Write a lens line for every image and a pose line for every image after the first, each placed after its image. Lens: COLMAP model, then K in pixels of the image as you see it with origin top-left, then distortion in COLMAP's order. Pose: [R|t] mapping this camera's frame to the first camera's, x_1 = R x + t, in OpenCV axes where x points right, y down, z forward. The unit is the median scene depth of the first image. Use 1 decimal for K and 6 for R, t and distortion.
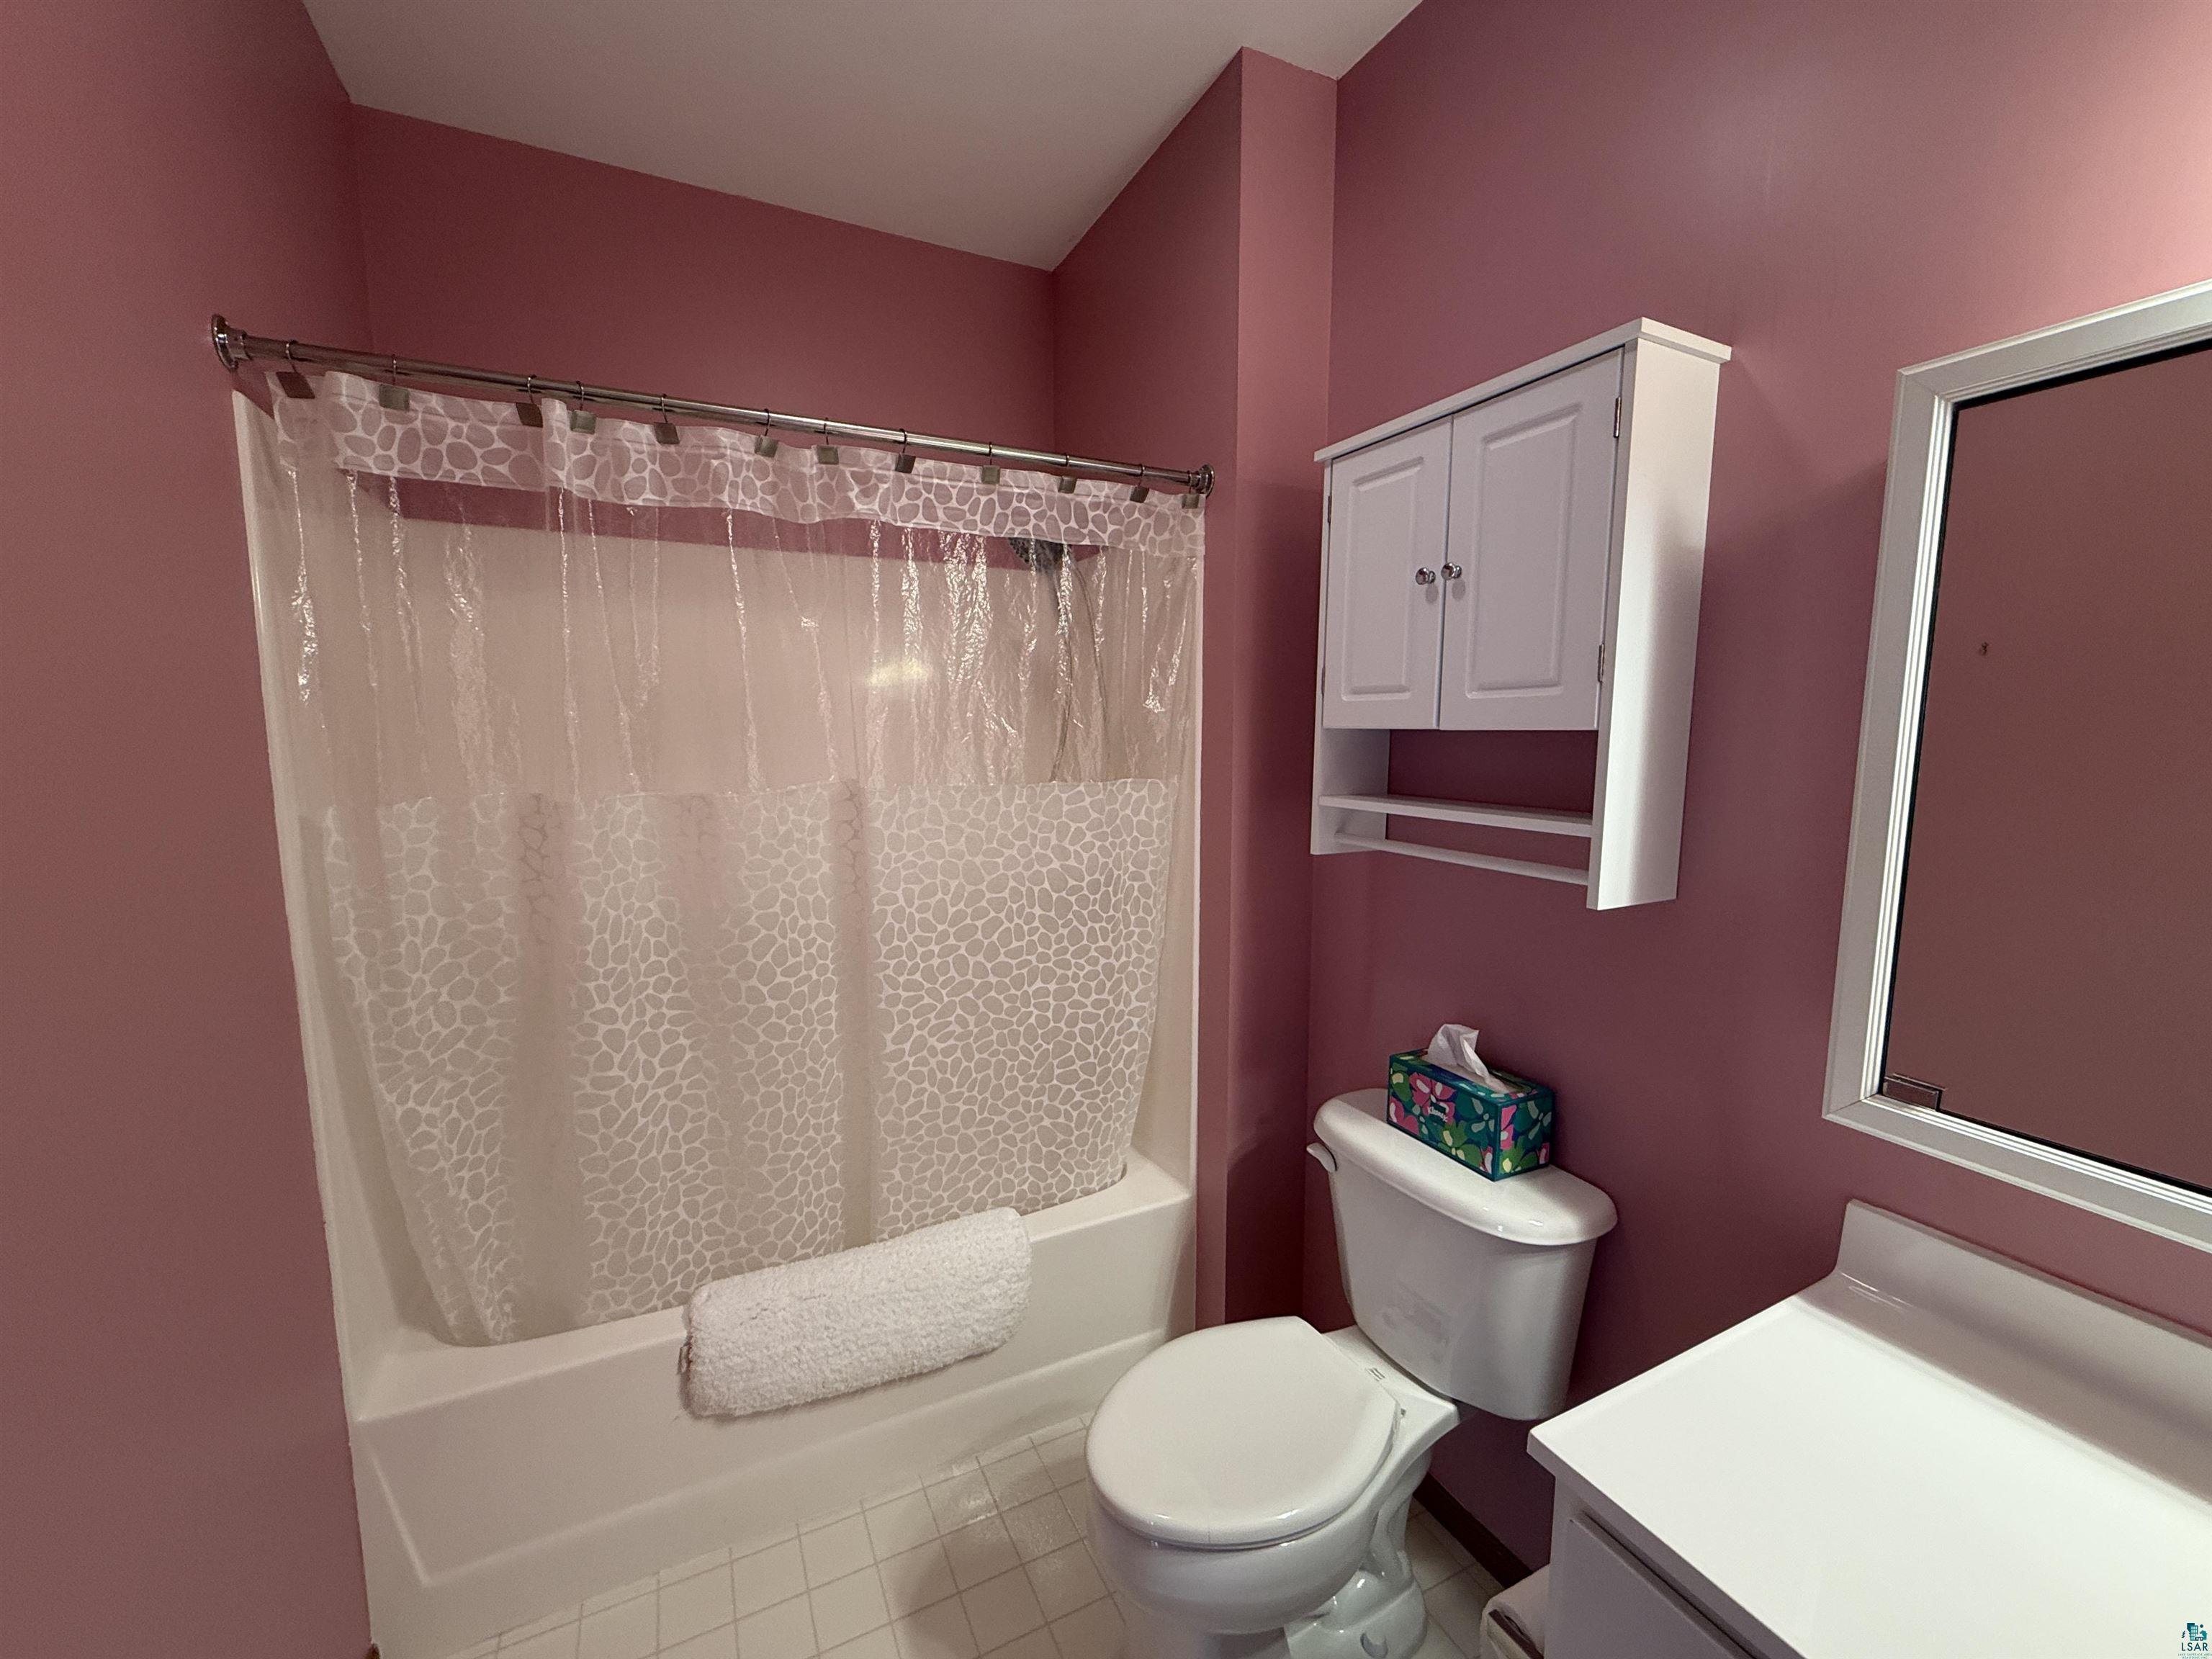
lens RADIAL K [[881.1, 0, 1100.9], [0, 881.1, 830.7], [0, 0, 1]] dist [-0.000383, 0.000098]
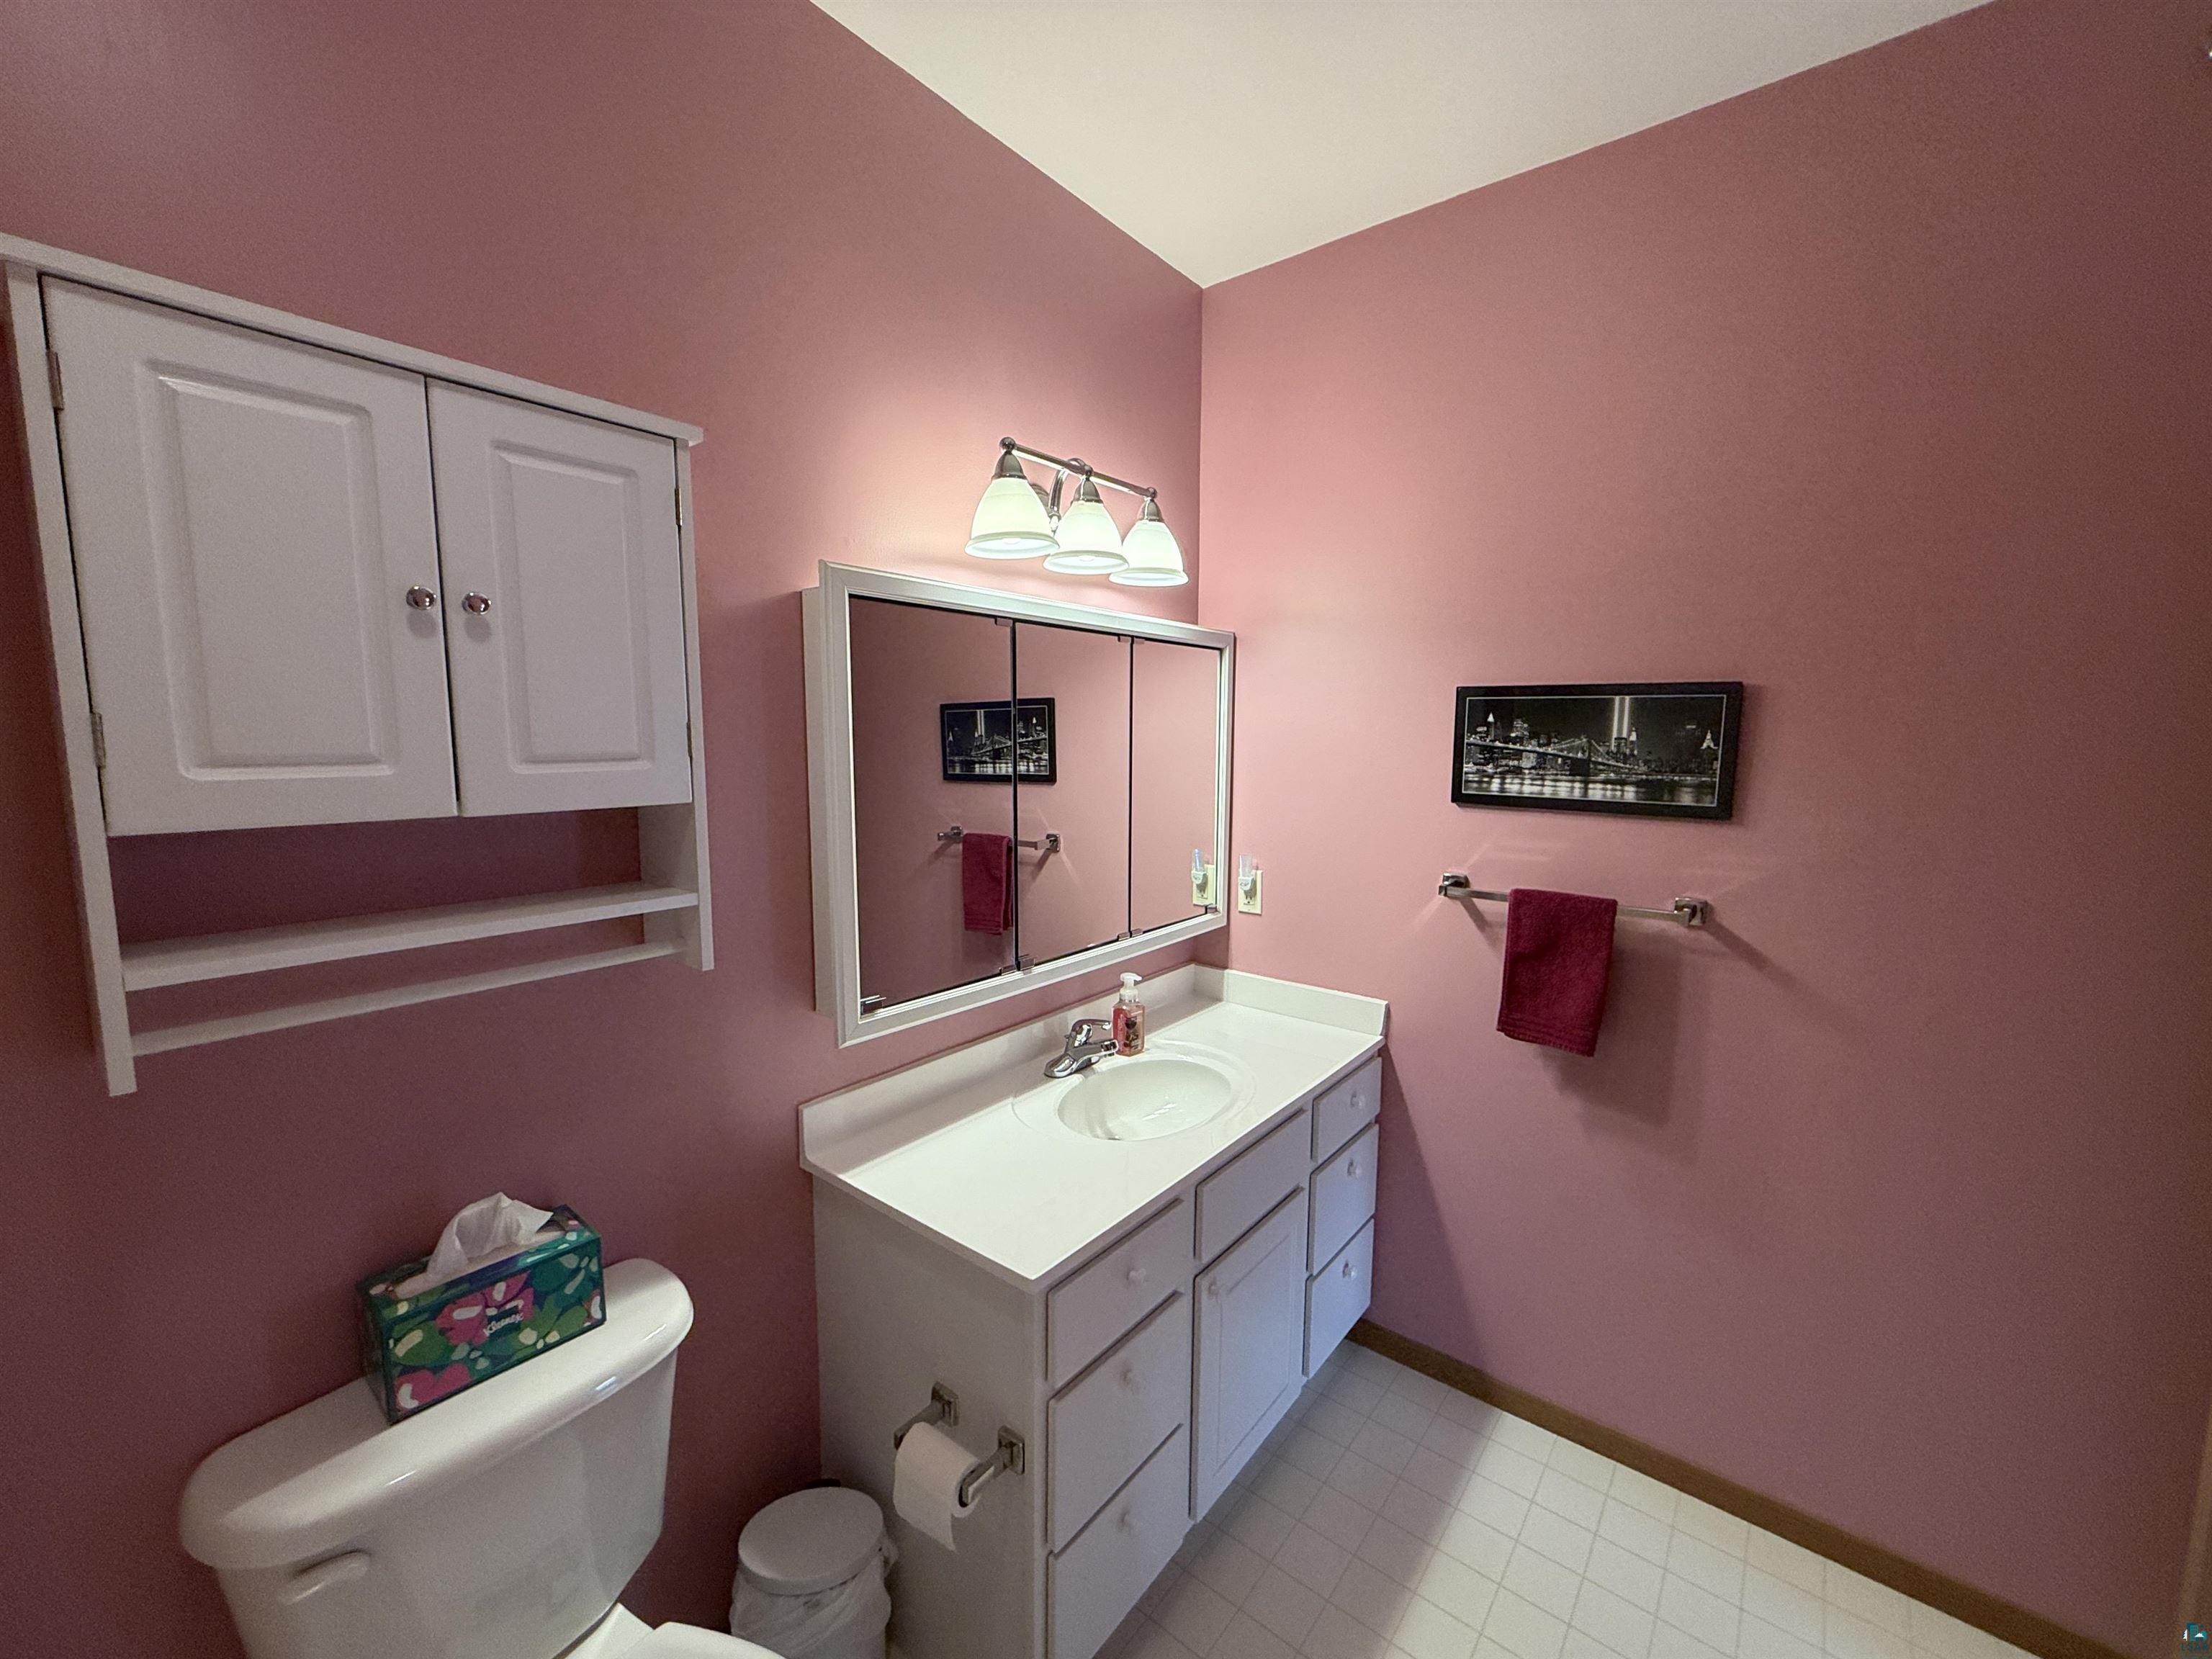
lens RADIAL K [[881.1, 0, 1109.7], [0, 881.1, 837.4], [0, 0, 1]] dist [-0.000383, 0.000098]
pose [[-0.426475, -0.107667, 0.898069, -0.441721], [0.102239, 0.980788, 0.166136, -0.147232], [-0.898703, 0.162671, -0.407274, 0.738190]]
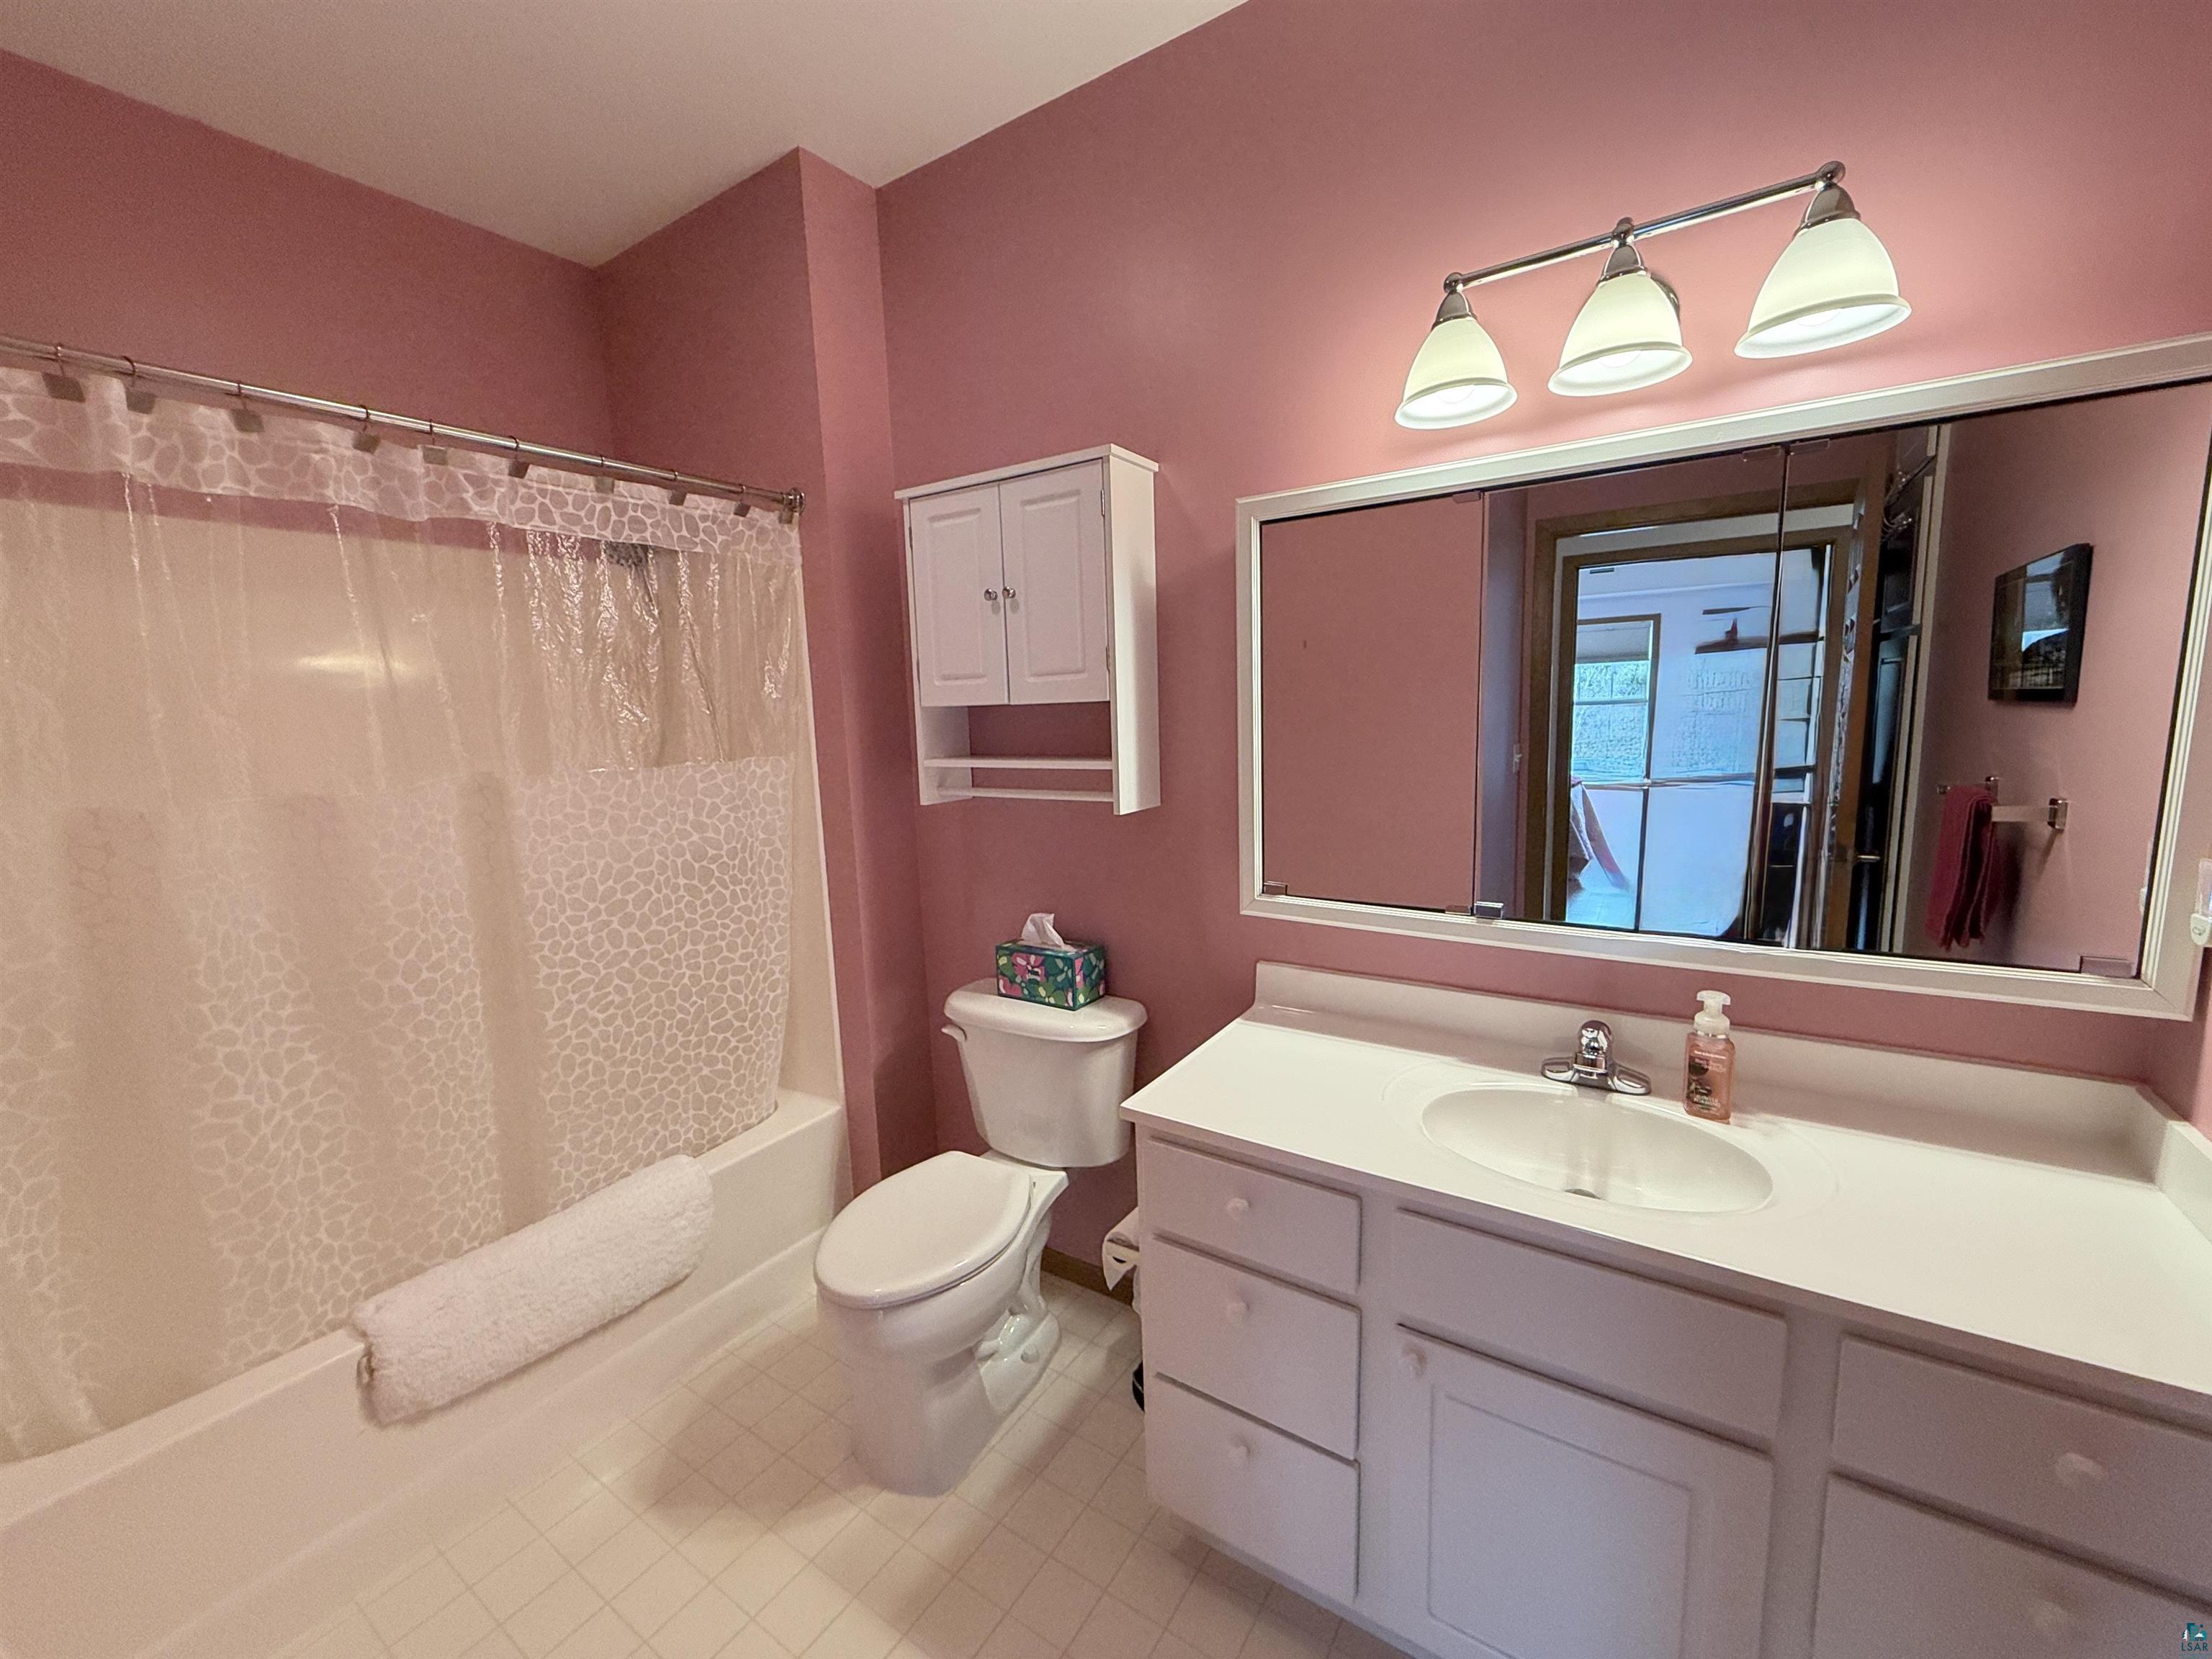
lens RADIAL K [[881.1, 0, 1105.2], [0, 881.1, 833.4], [0, 0, 1]] dist [-0.000383, 0.000098]
pose [[0.860704, -0.103871, 0.498397, -0.188891], [0.093640, 0.994563, 0.045566, 0.036717], [-0.500420, 0.007451, 0.865751, -0.266972]]
